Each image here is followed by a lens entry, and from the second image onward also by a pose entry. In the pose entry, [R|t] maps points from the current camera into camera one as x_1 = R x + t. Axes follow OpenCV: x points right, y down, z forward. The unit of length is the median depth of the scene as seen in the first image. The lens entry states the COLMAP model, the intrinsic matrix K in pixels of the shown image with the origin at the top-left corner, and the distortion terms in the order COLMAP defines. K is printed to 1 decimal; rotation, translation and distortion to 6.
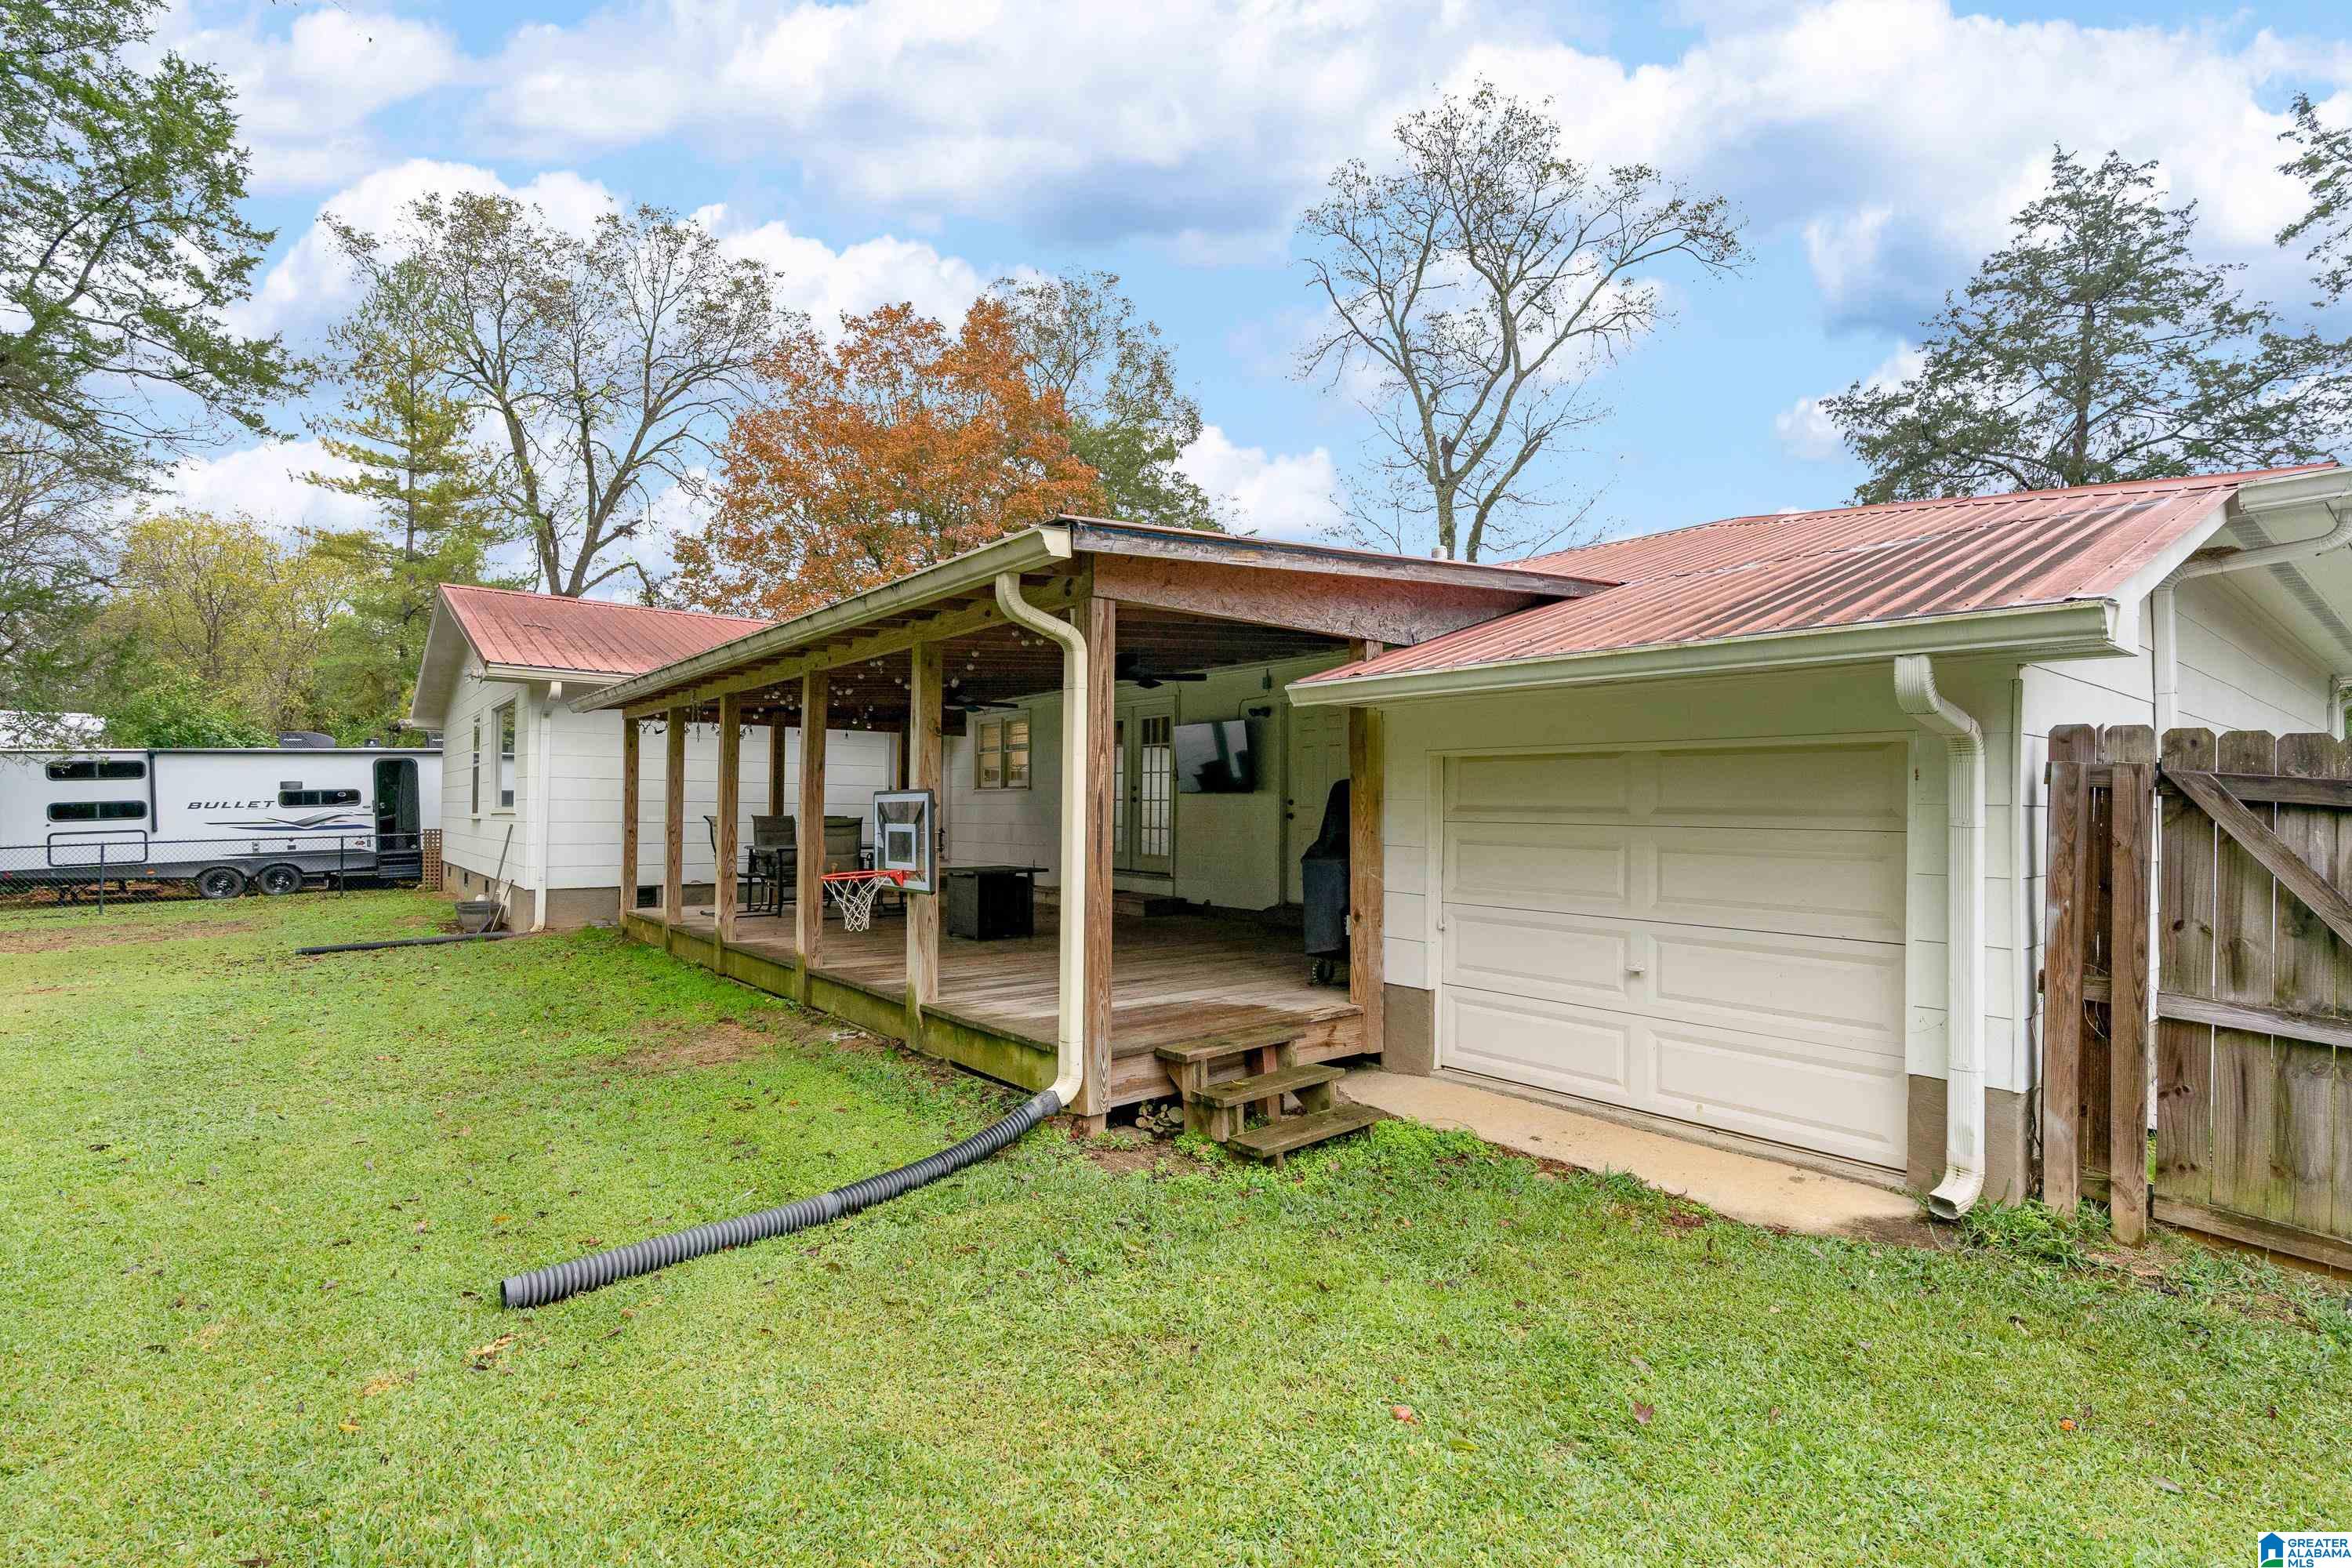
lens RADIAL K [[1069.1, 0, 1179.3], [0, 1069.1, 794.1], [0, 0, 1]] dist [-0.008484, 0.001667]
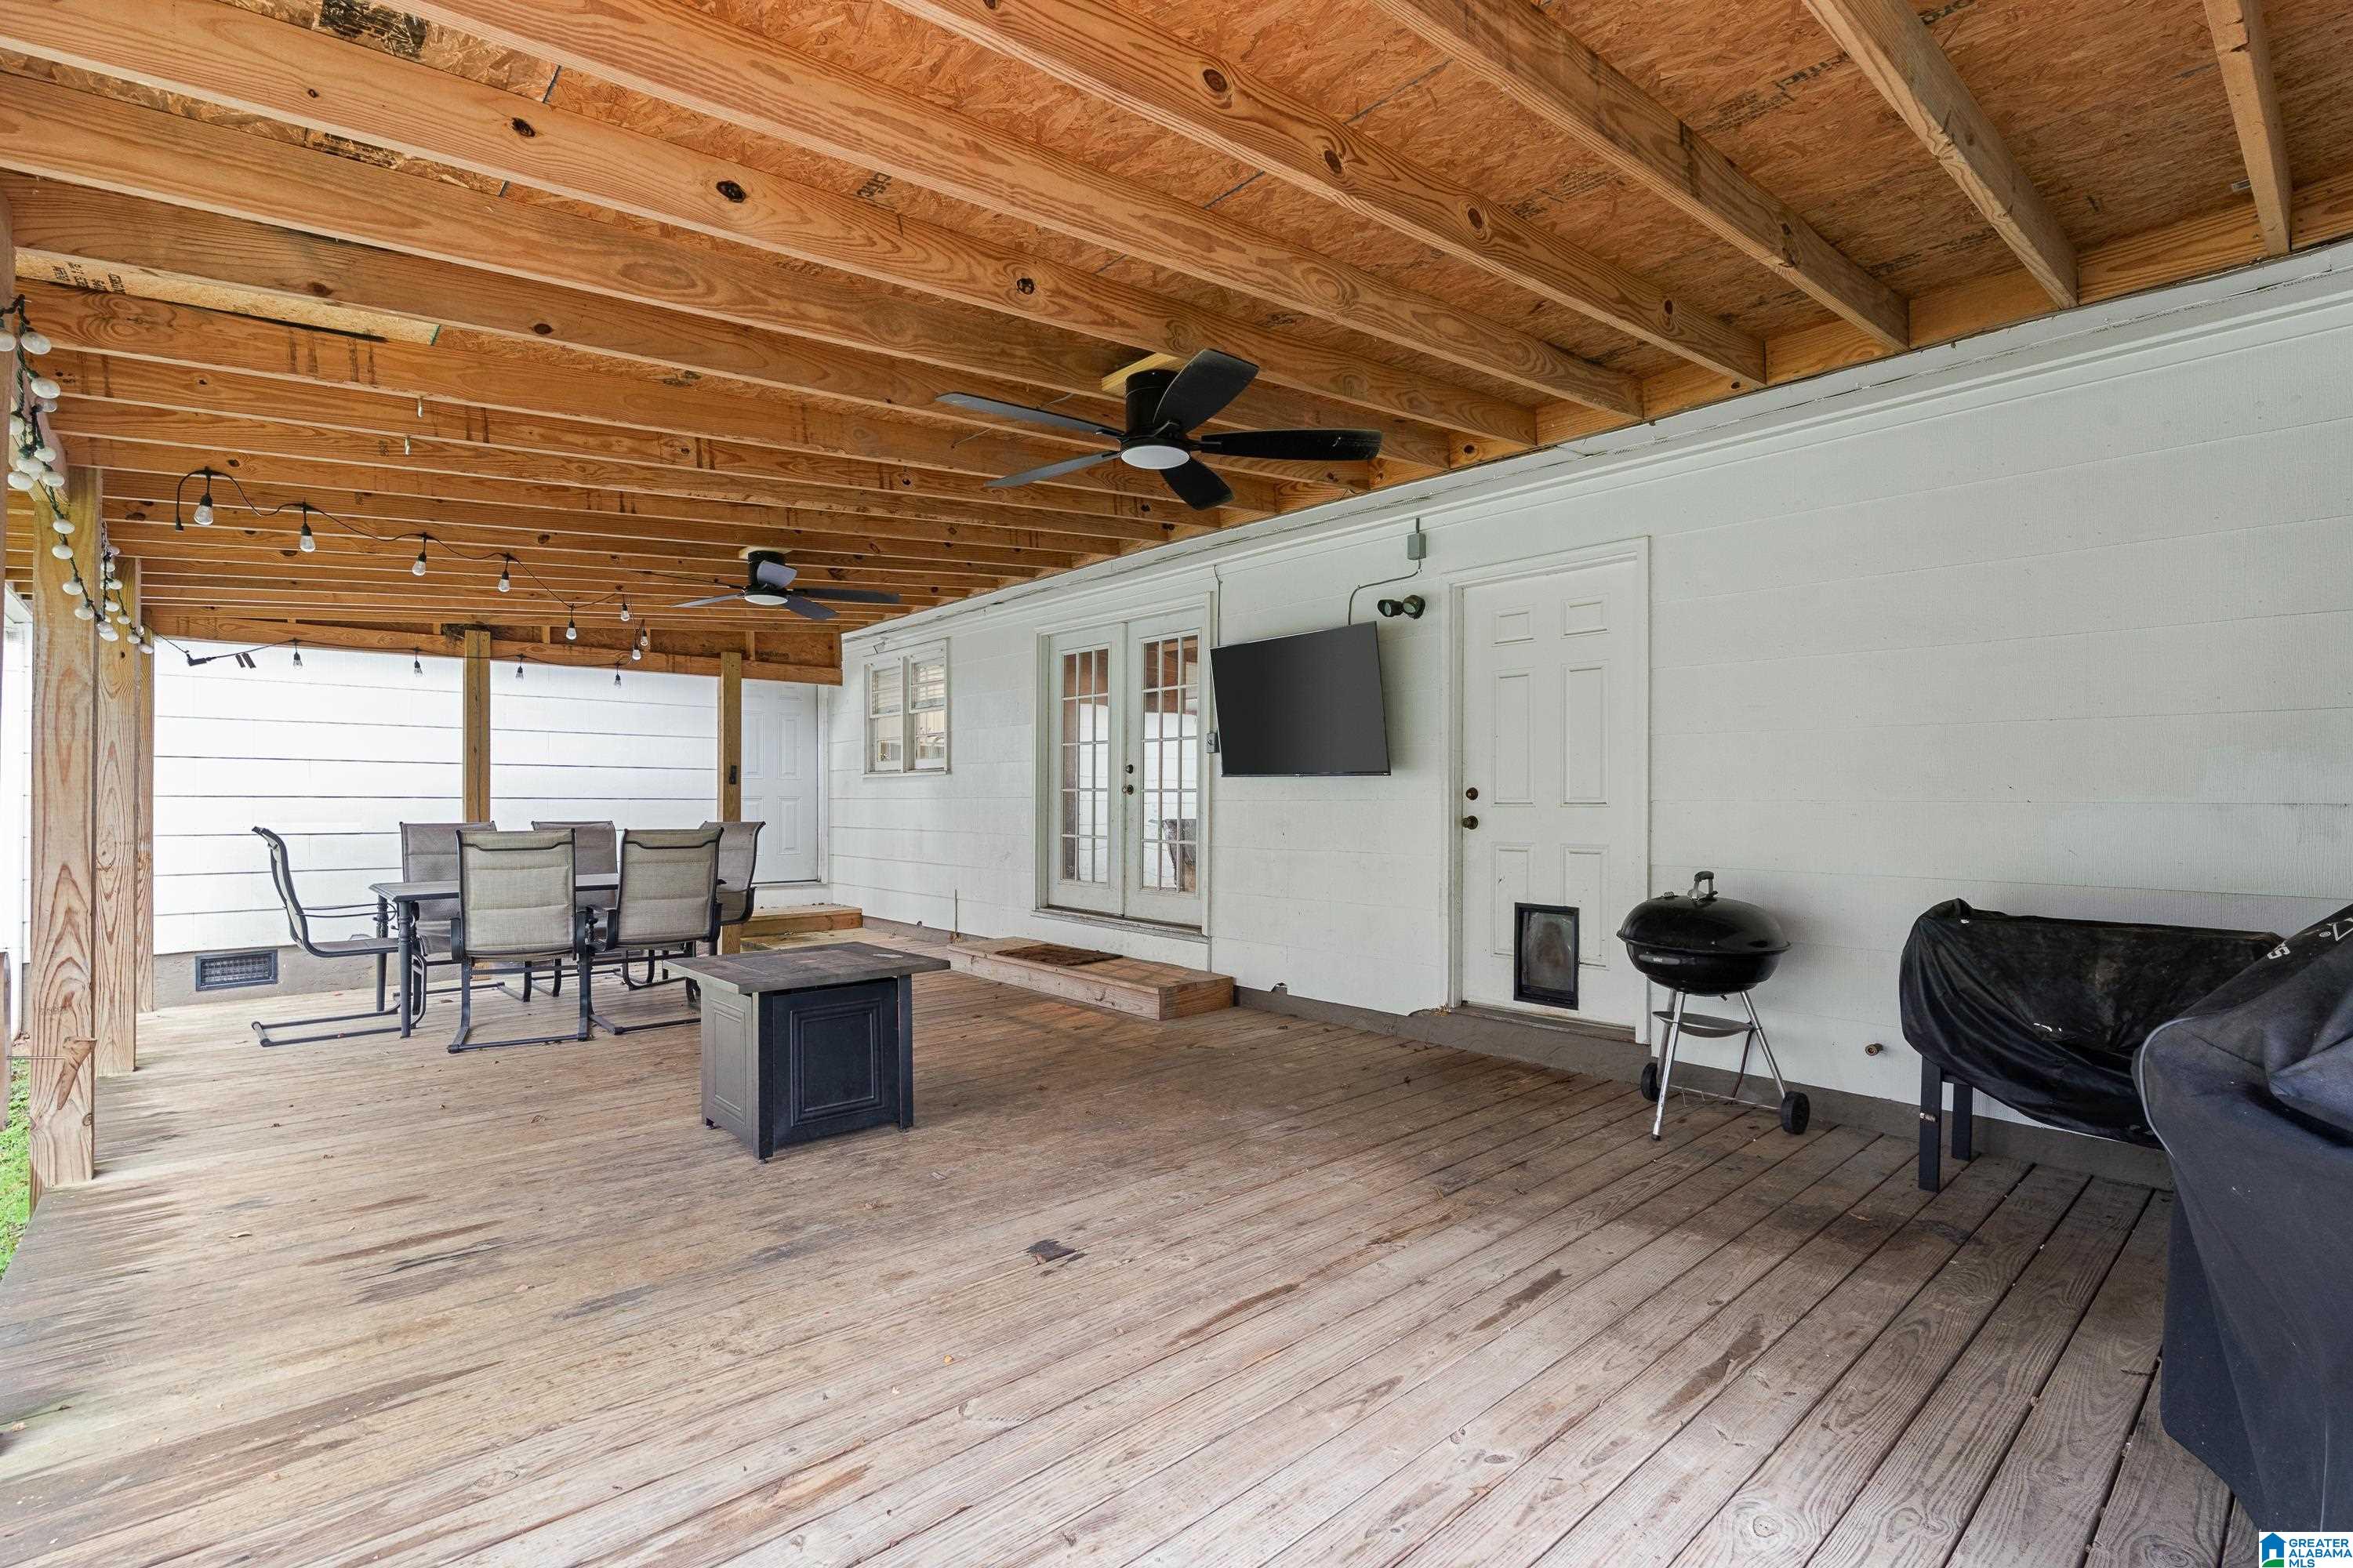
lens RADIAL K [[1069.5, 0, 1174.6], [0, 1069.5, 786.1], [0, 0, 1]] dist [-0.008484, 0.001667]
pose [[0.999226, -0.005859, 0.038910, -0.040893], [0.005709, 0.999976, 0.003976, 0.001482], [-0.038932, -0.003751, 0.999235, 0.450573]]
